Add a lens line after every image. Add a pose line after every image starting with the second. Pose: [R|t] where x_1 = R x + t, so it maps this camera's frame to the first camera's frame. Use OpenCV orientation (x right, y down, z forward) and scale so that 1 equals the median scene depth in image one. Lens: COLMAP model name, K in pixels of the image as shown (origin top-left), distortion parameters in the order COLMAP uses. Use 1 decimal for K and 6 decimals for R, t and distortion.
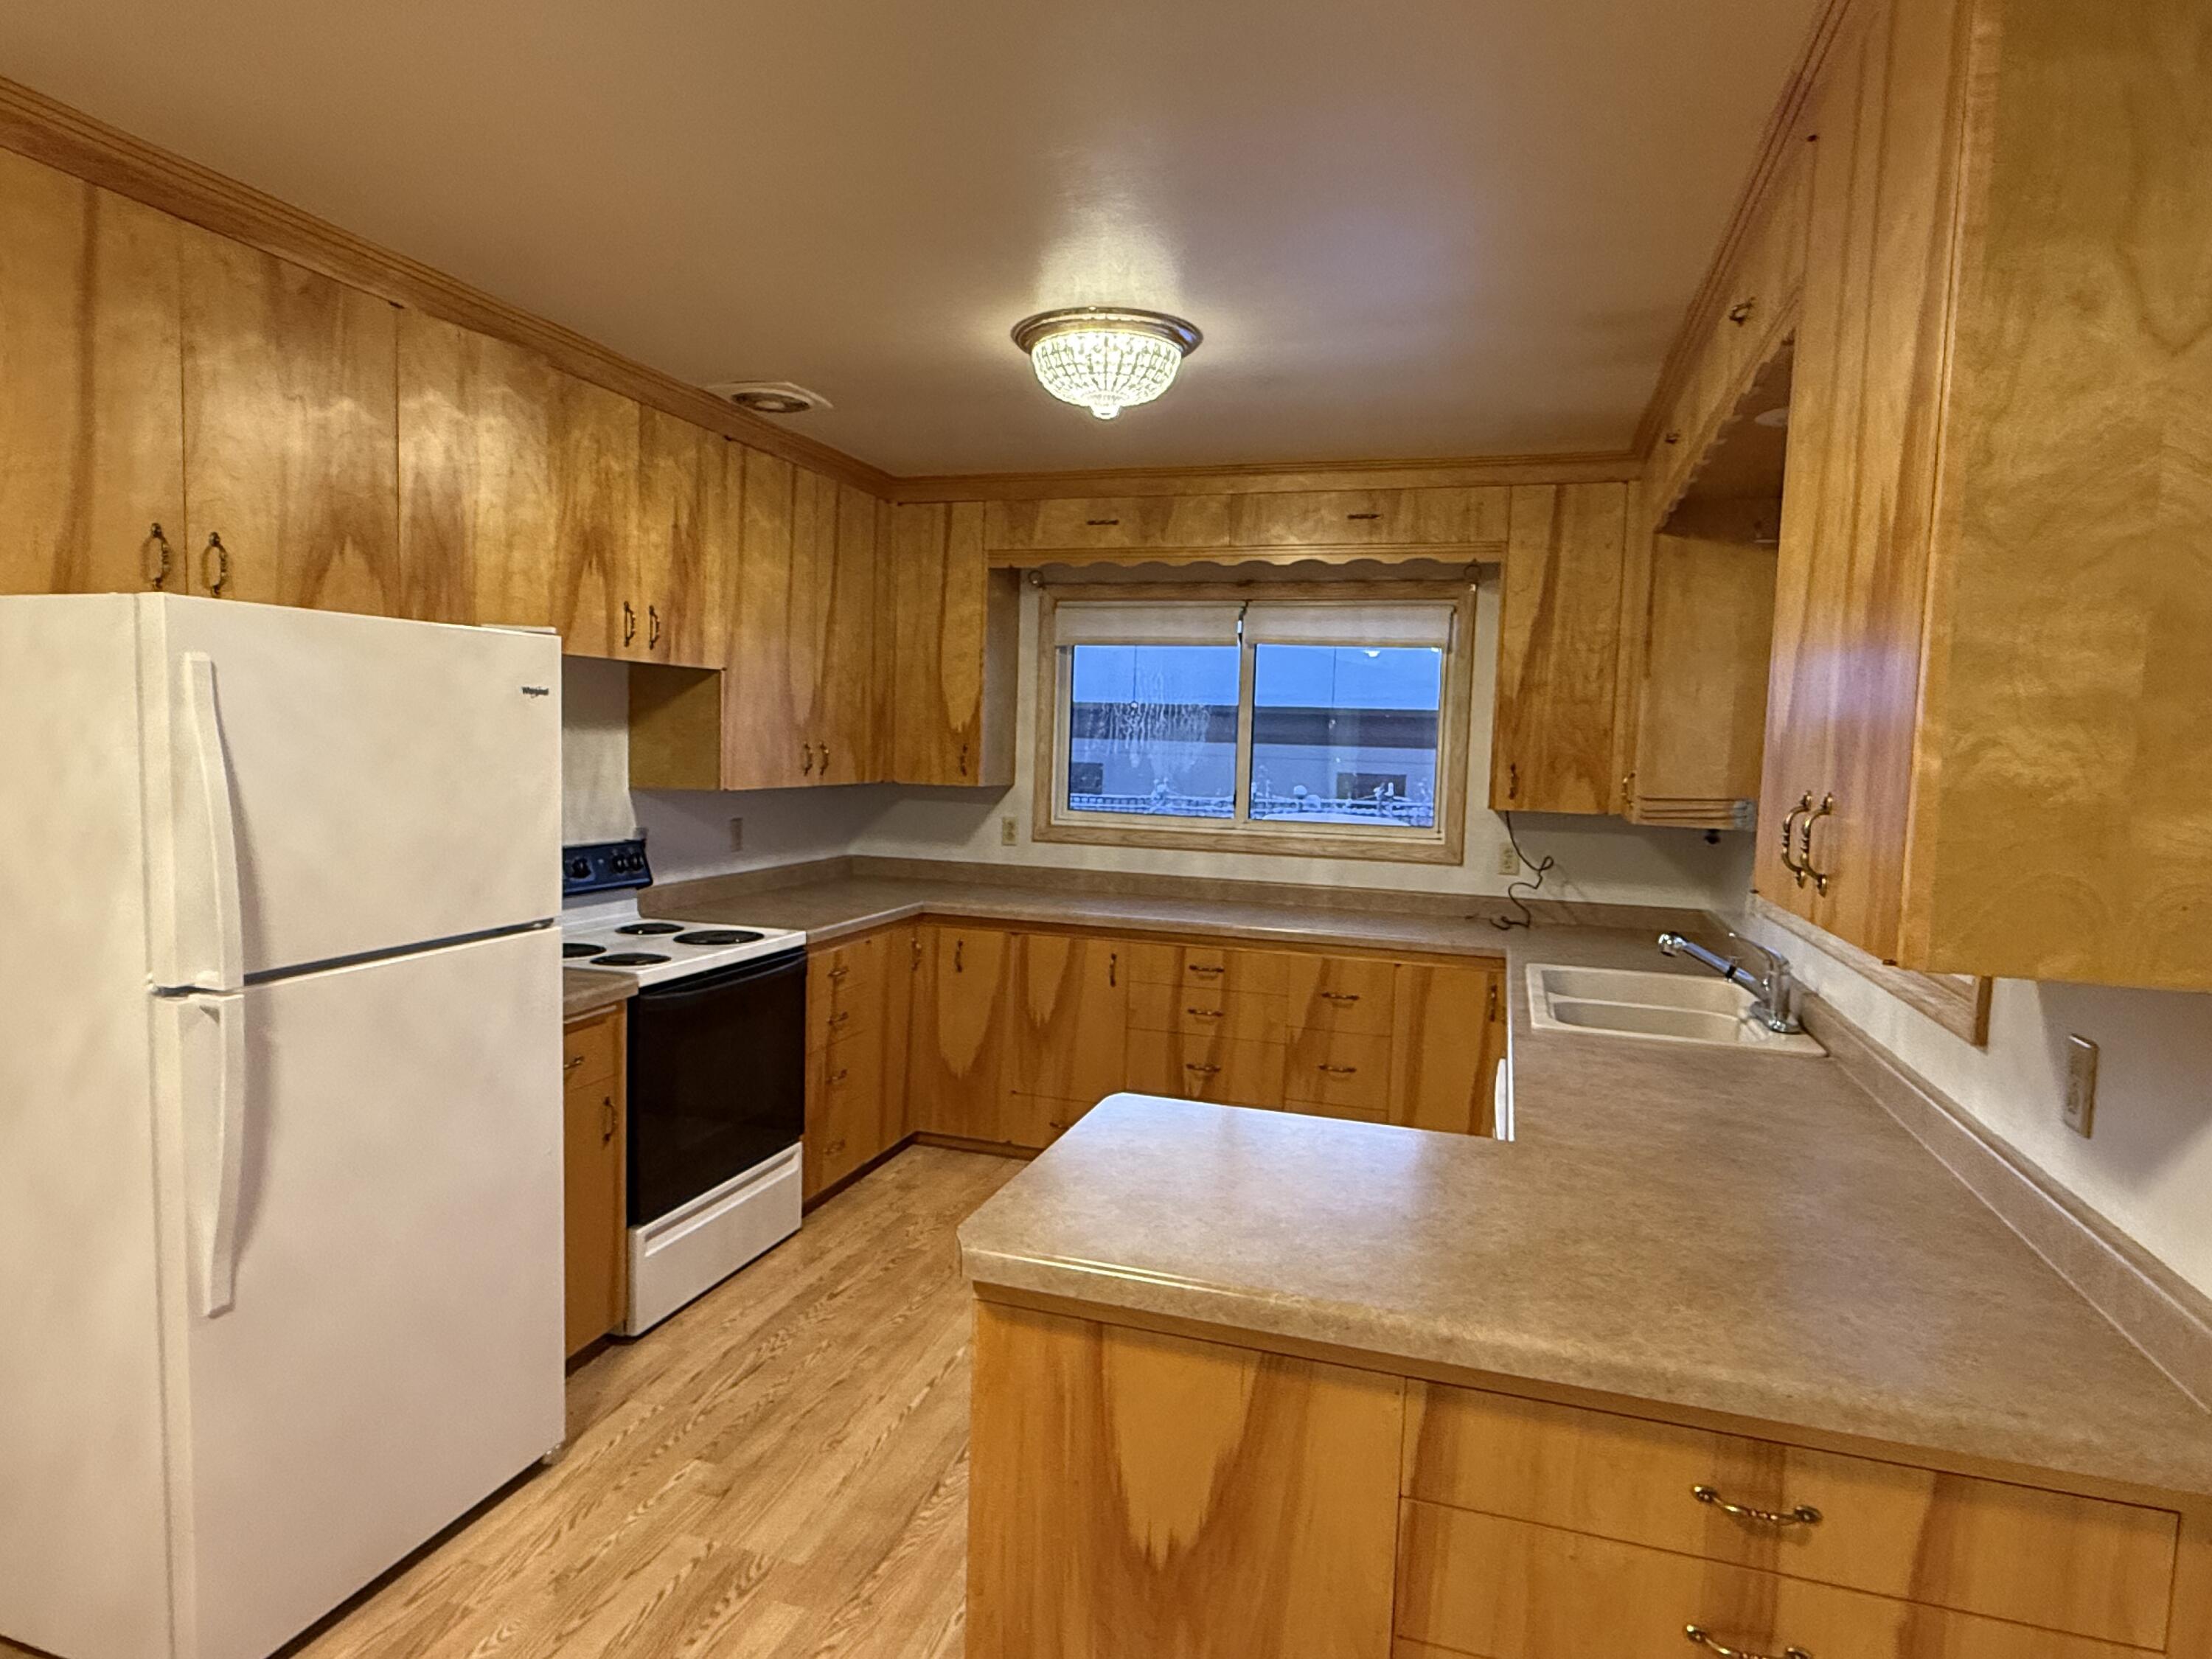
lens RADIAL K [[1265.2, 0, 1094.3], [0, 1265.2, 837.4], [0, 0, 1]] dist [0.000933, -0.000332]
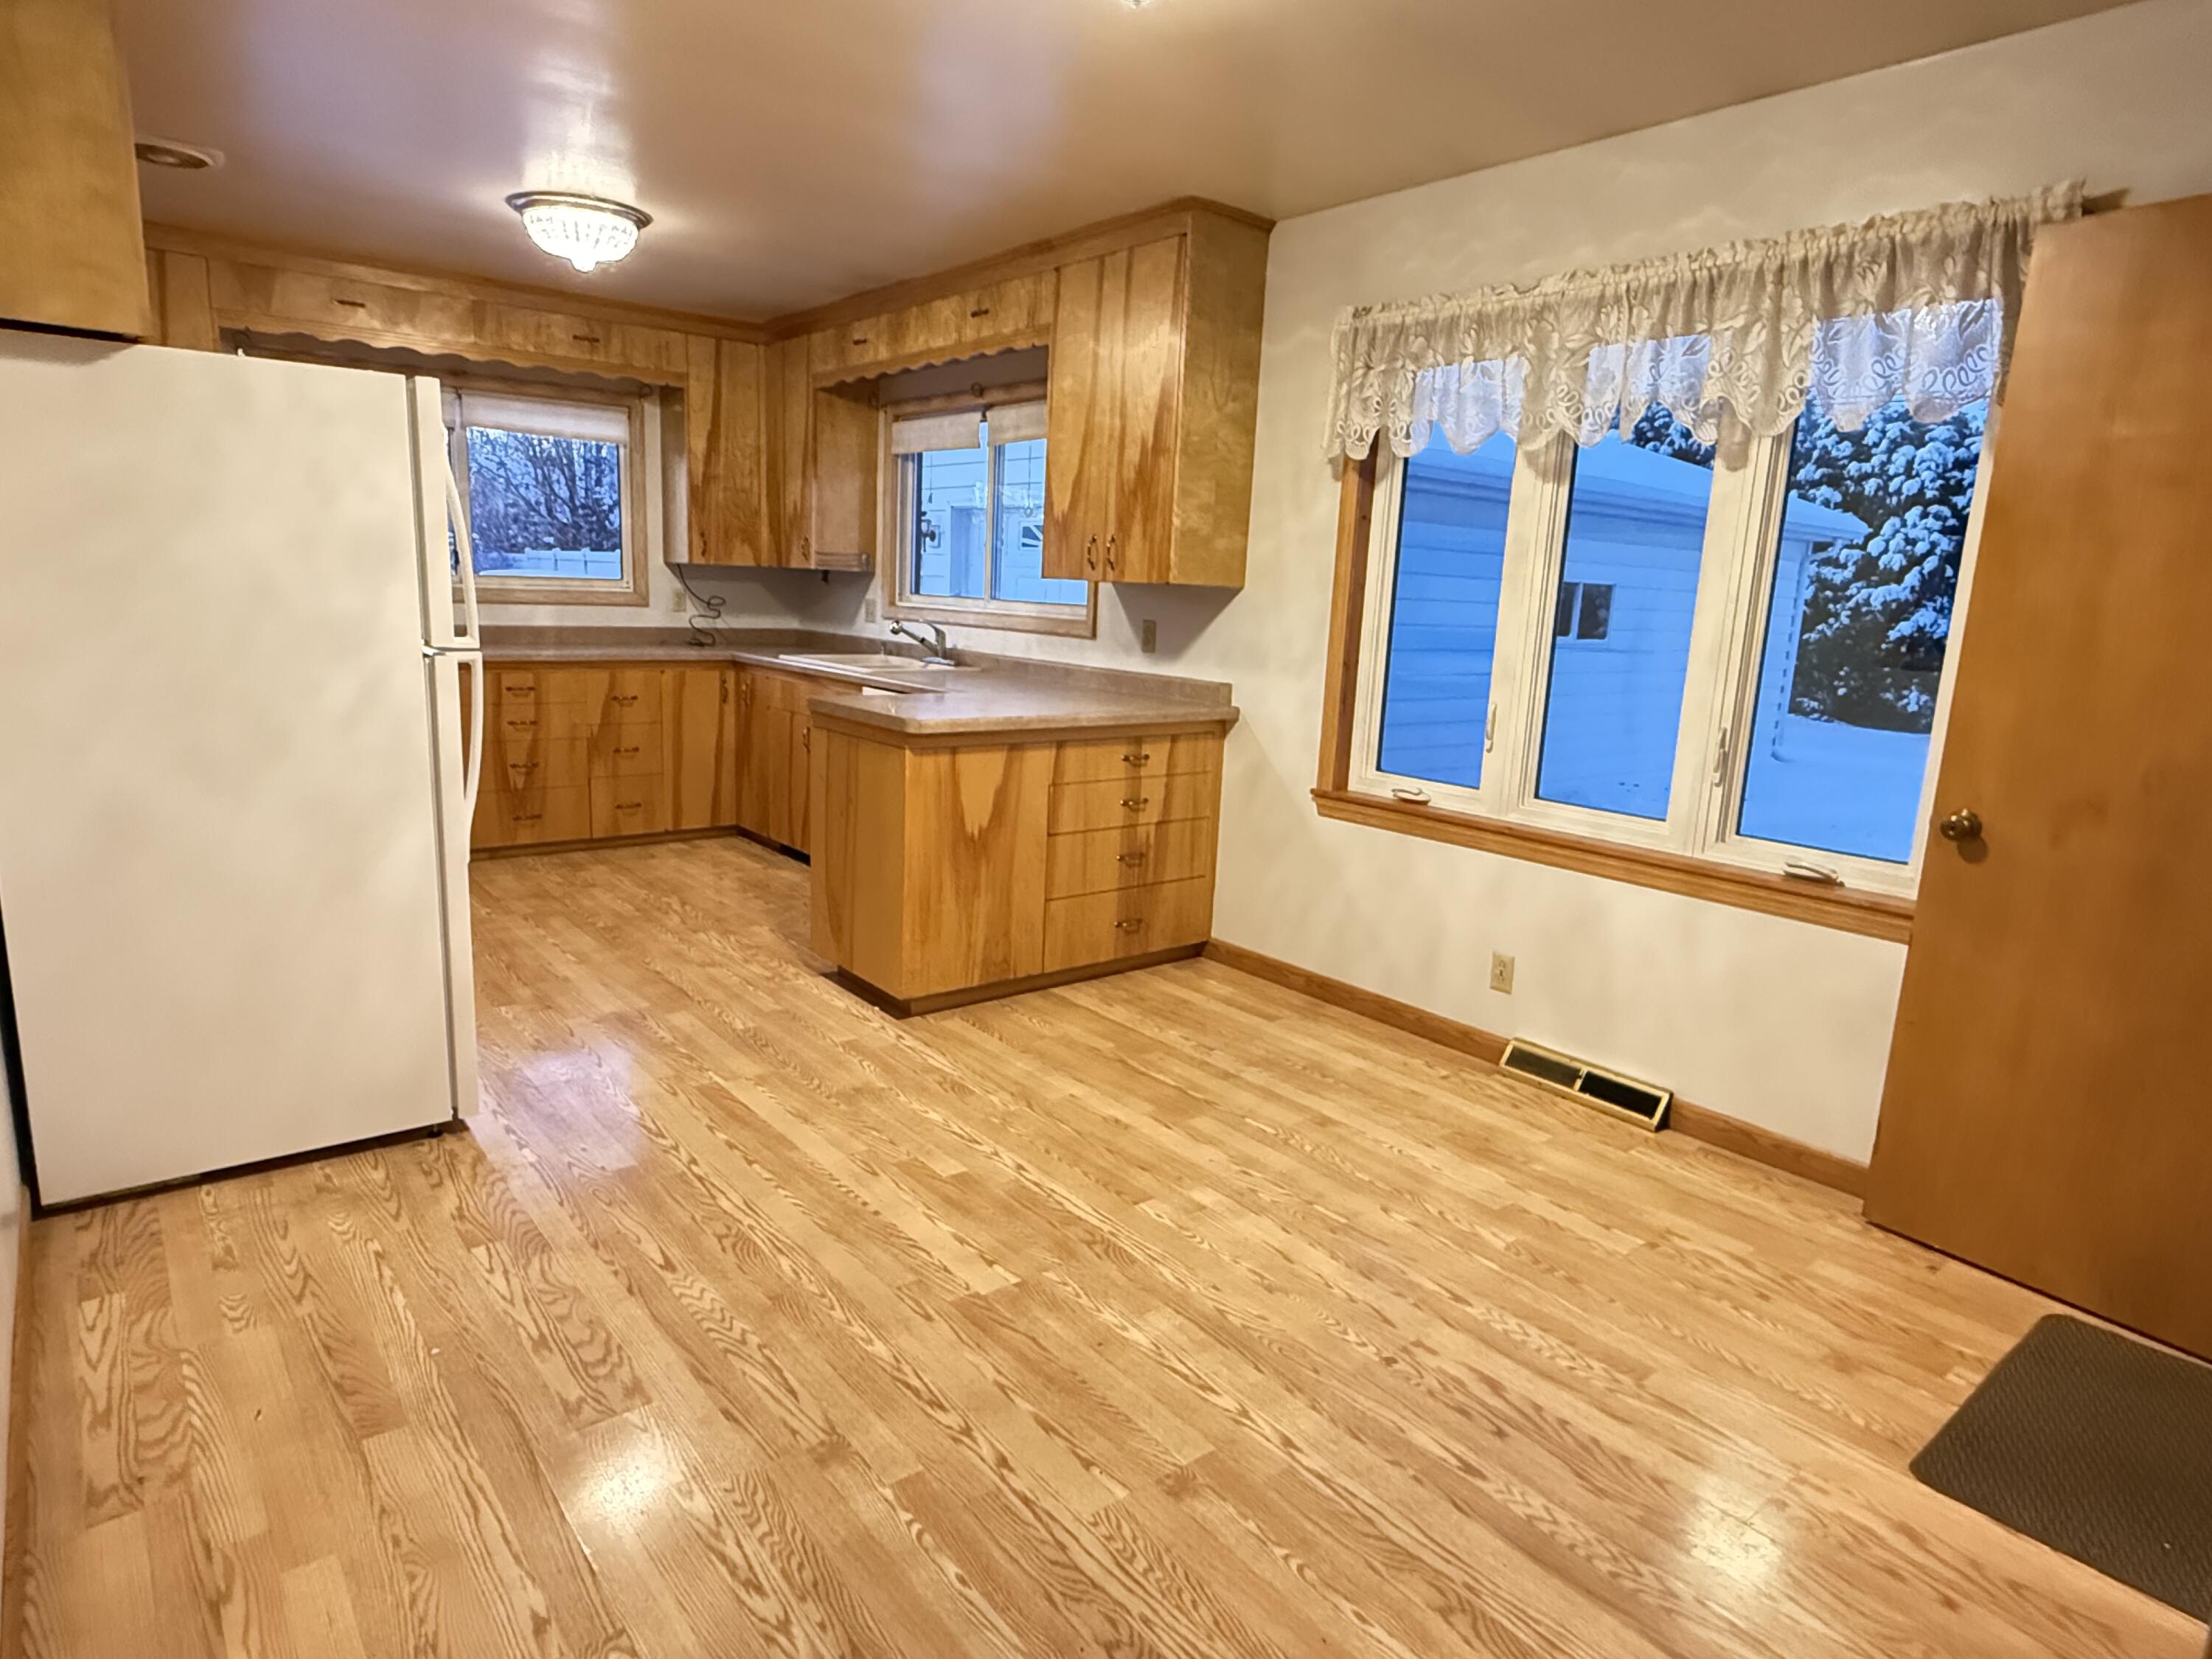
lens RADIAL K [[1265.2, 0, 1096.8], [0, 1265.2, 835.2], [0, 0, 1]] dist [0.000933, -0.000332]
pose [[0.550514, -0.171711, 0.816976, -0.849378], [0.039840, 0.982907, 0.179741, 0.053106], [-0.833874, -0.066402, 0.547945, -0.269034]]
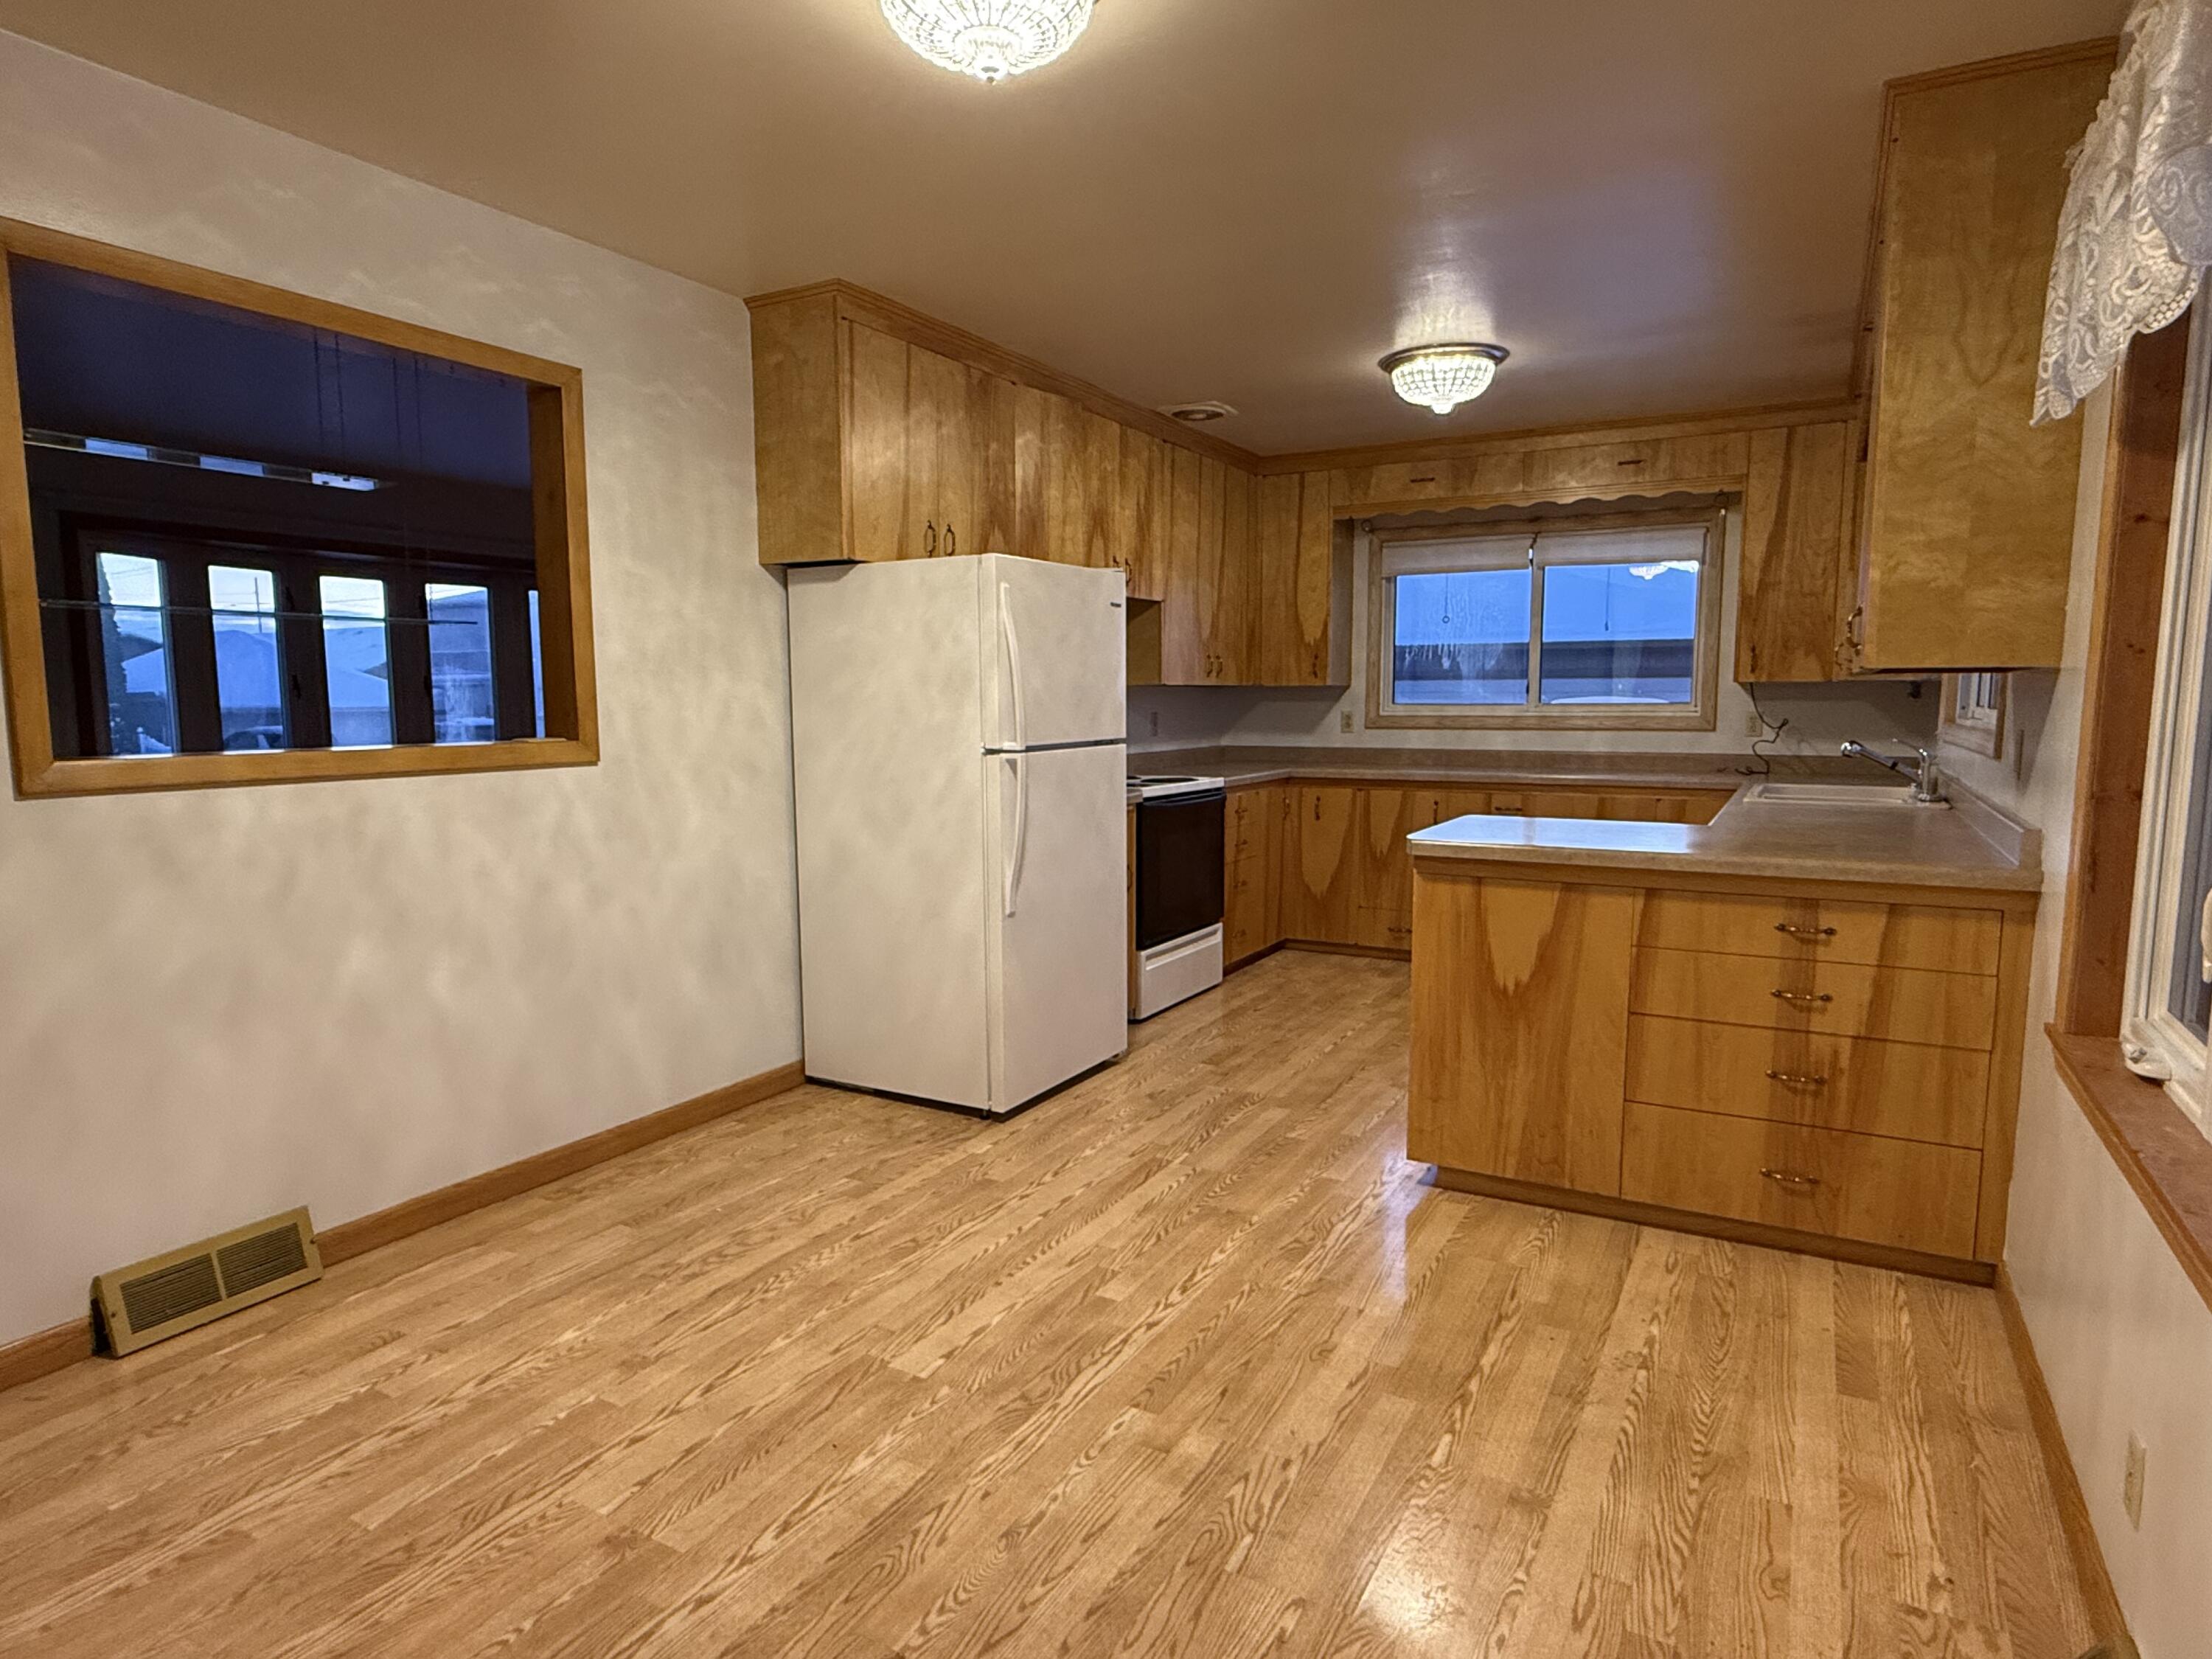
lens RADIAL K [[1265.2, 0, 1103.6], [0, 1265.2, 841.8], [0, 0, 1]] dist [0.000933, -0.000332]
pose [[0.979815, -0.011904, -0.199550, -0.082762], [0.018676, 0.999311, 0.032088, 0.110645], [0.199031, -0.035167, 0.979362, -0.516881]]
